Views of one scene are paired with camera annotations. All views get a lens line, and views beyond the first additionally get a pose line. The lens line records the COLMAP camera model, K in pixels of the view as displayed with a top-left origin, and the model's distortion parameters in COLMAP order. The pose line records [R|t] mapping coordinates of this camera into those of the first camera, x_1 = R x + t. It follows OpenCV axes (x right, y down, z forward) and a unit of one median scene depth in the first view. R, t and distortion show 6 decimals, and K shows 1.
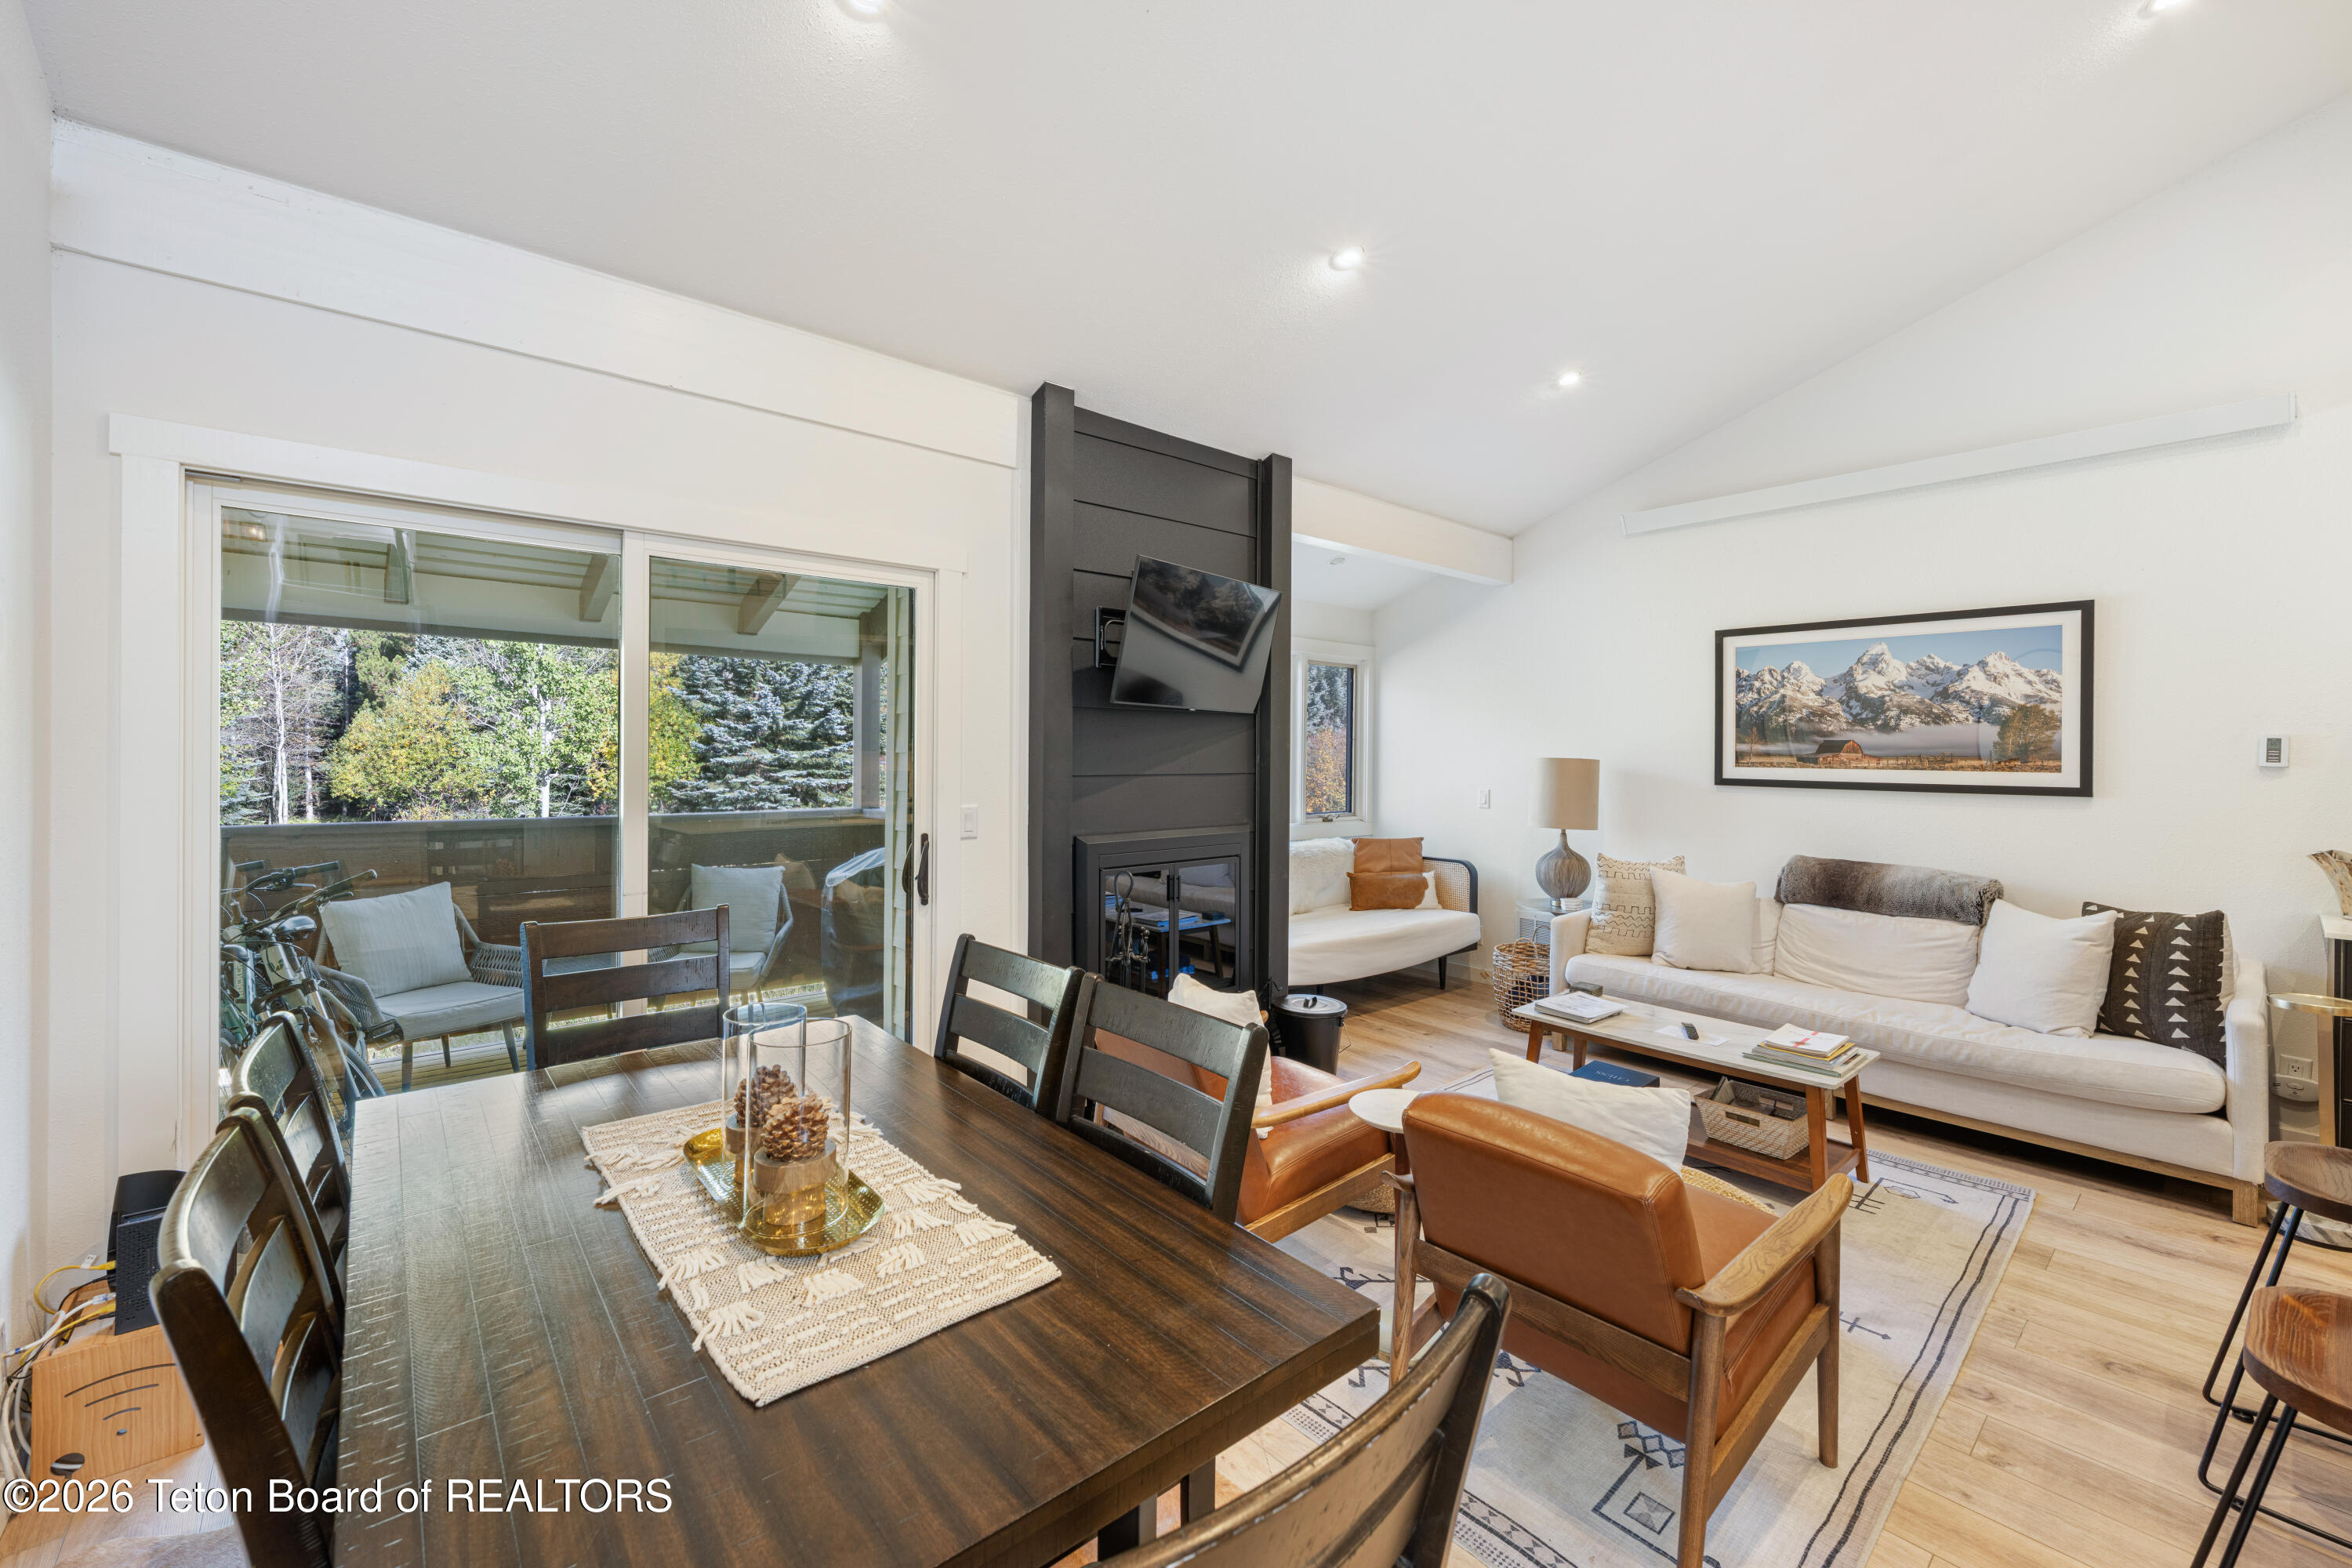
lens RADIAL K [[941.1, 0, 1160.6], [0, 941.1, 753.2], [0, 0, 1]] dist [-0.000340, 0.000190]
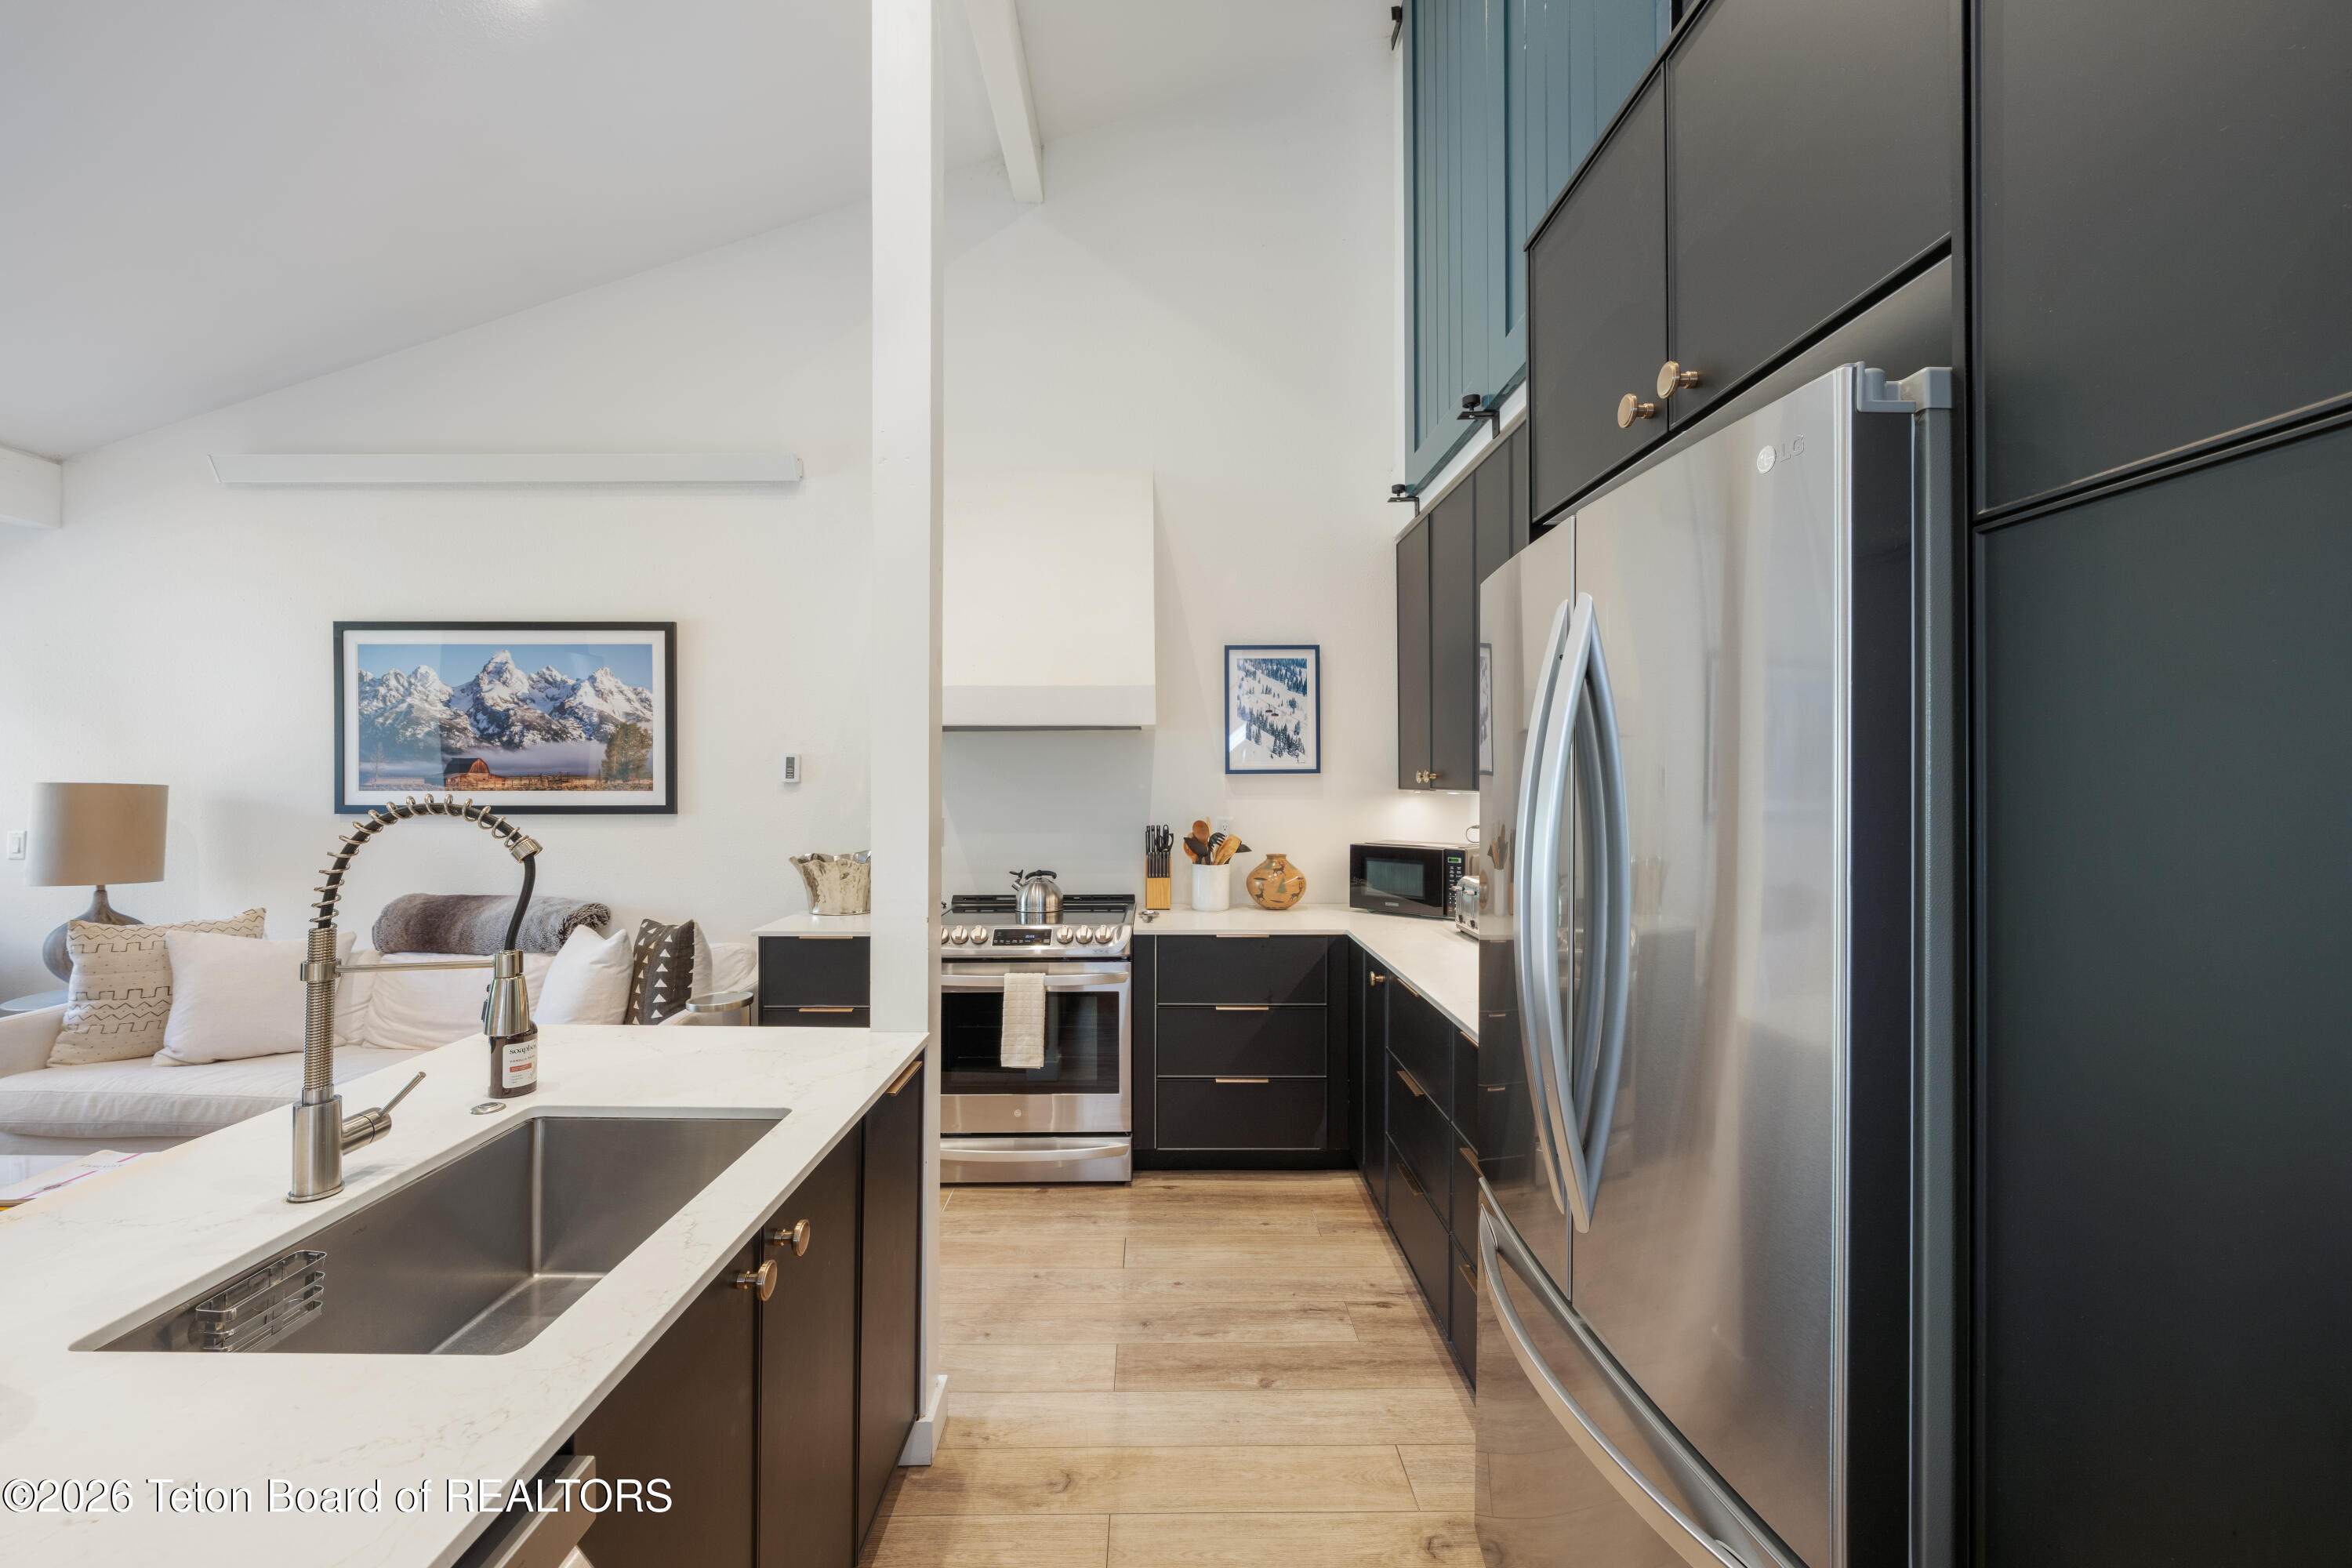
lens RADIAL K [[941.1, 0, 1145.4], [0, 941.1, 772.9], [0, 0, 1]] dist [-0.000340, 0.000190]
pose [[0.653876, -0.005041, 0.756585, 0.442793], [0.008279, 0.999966, -0.000492, 0.005120], [-0.756556, 0.006585, 0.653895, -0.048129]]
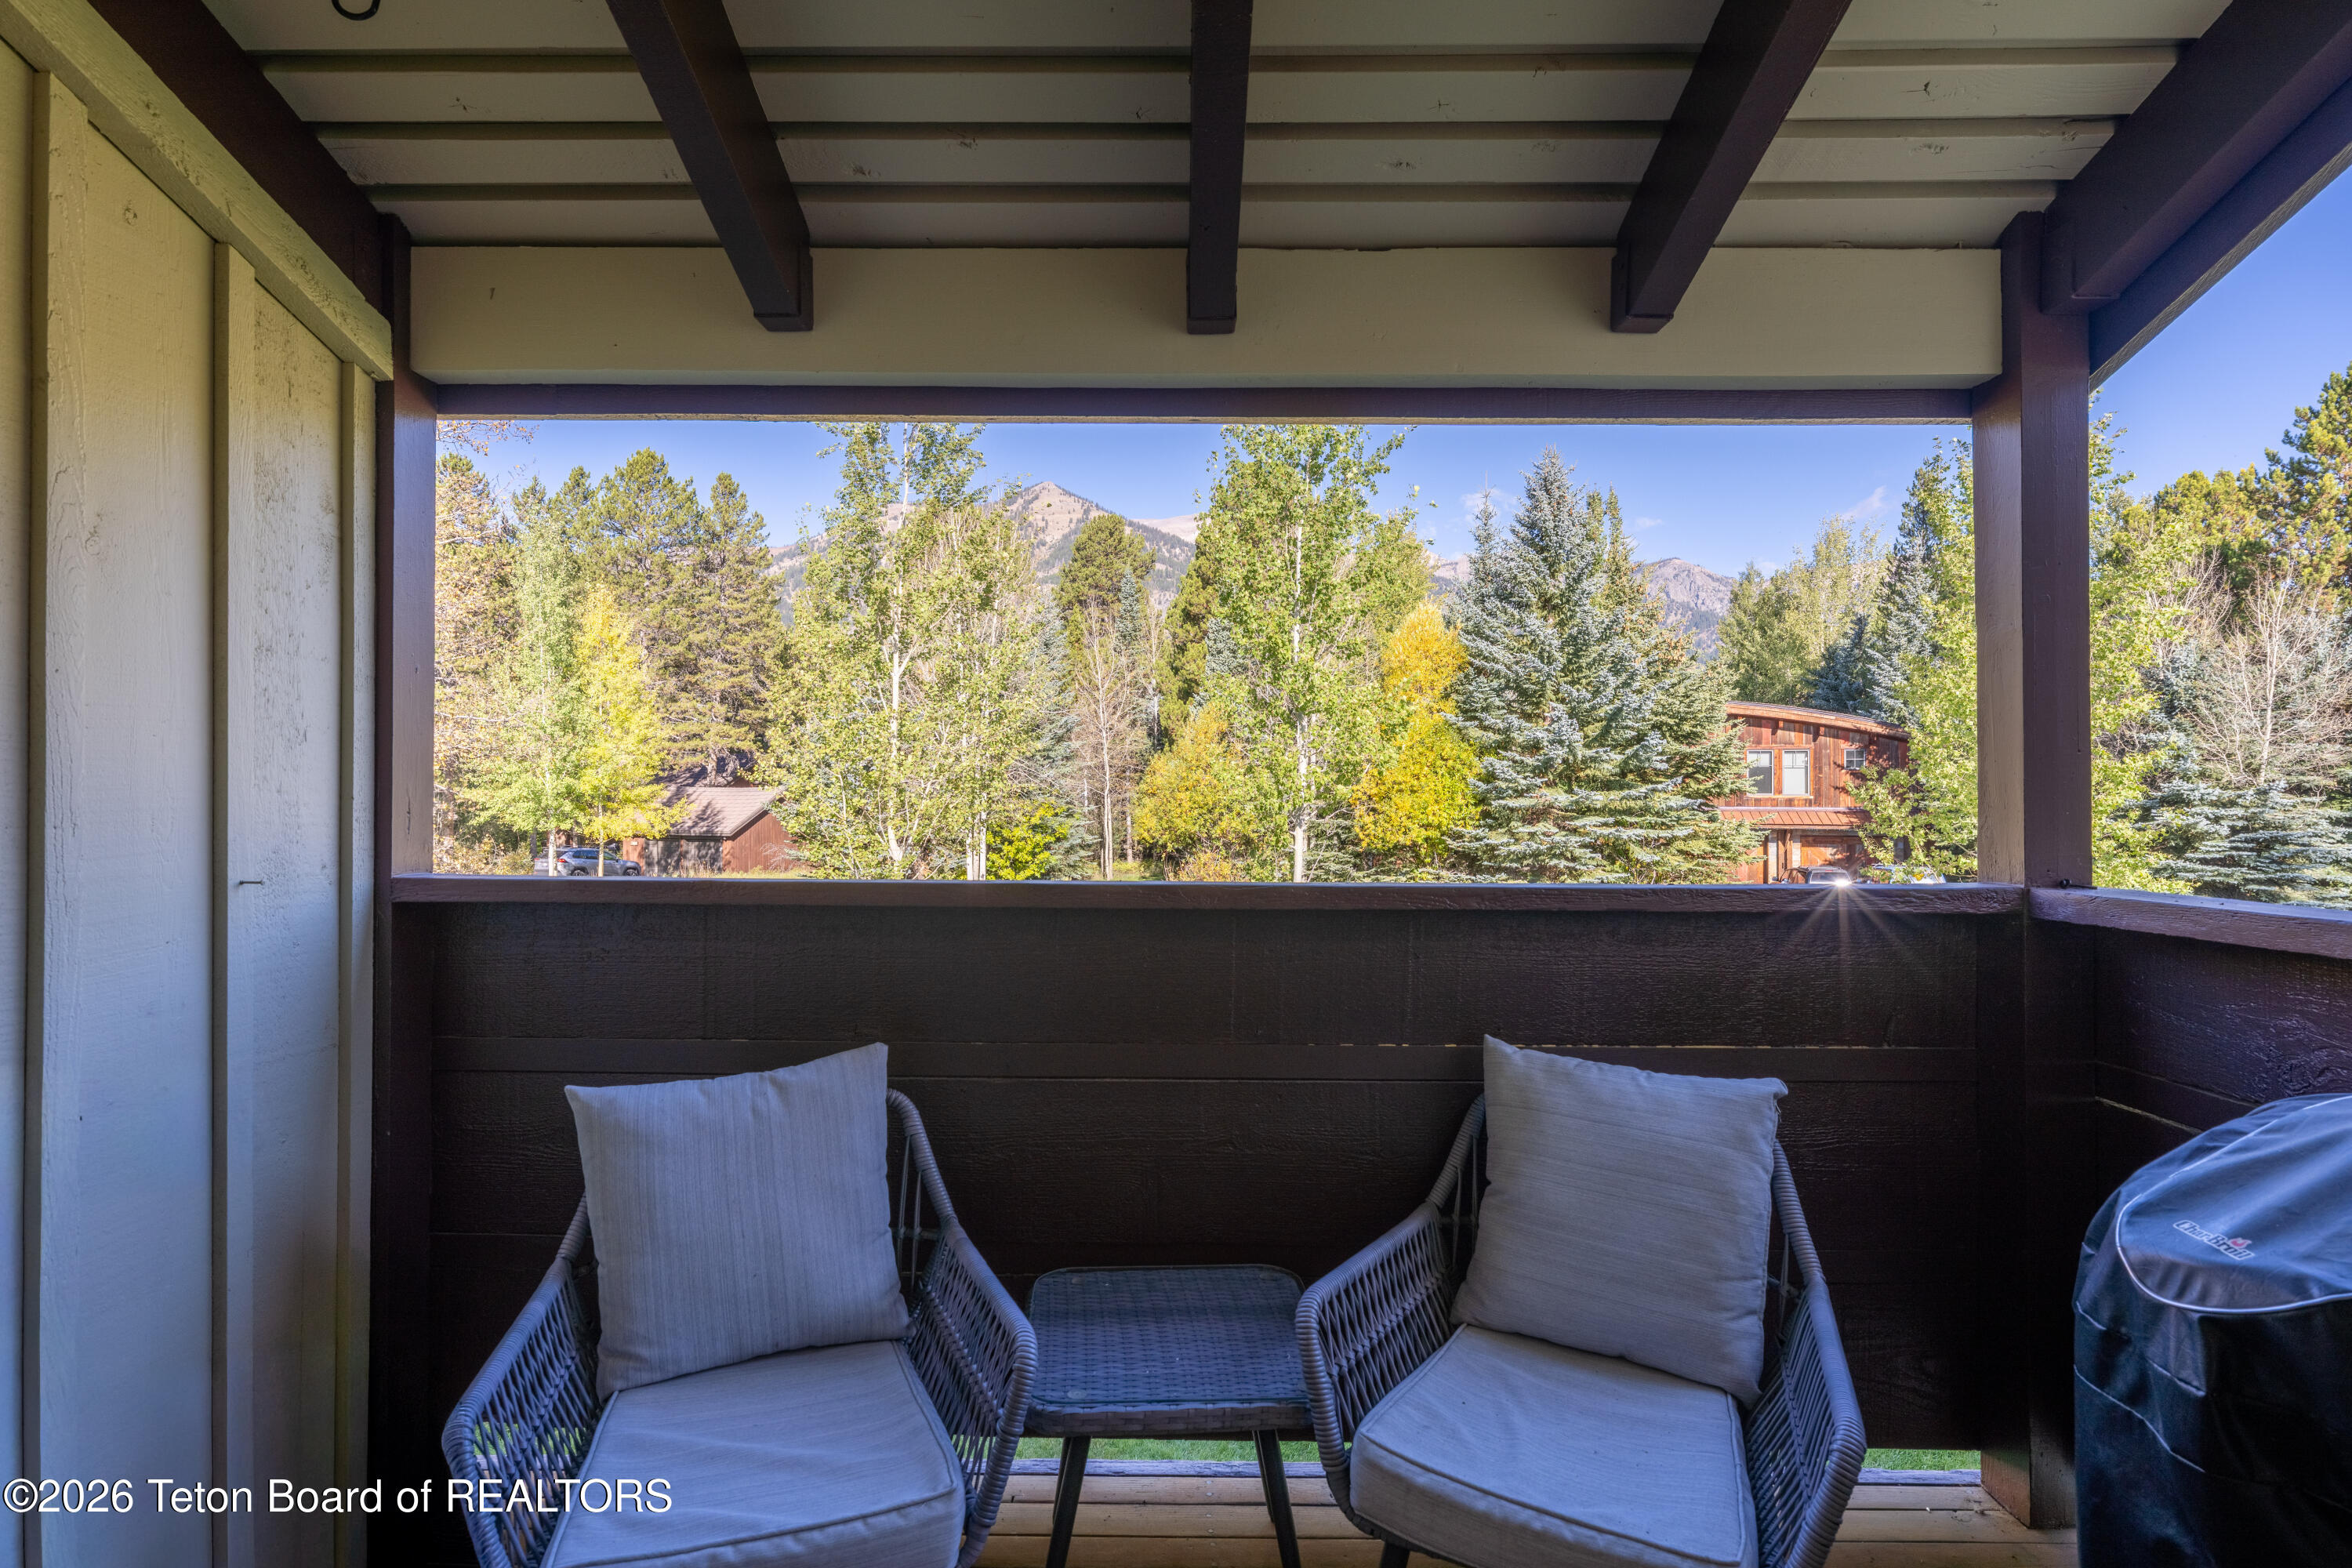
lens RADIAL K [[1131.2, 0, 1169.0], [0, 1131.2, 782.7], [0, 0, 1]] dist [0.002778, 0.000371]
pose [[0.751109, -0.014378, -0.660022, -0.331143], [0.003188, 0.999830, -0.018152, 0.037506], [0.660171, 0.011530, 0.751027, 0.655057]]
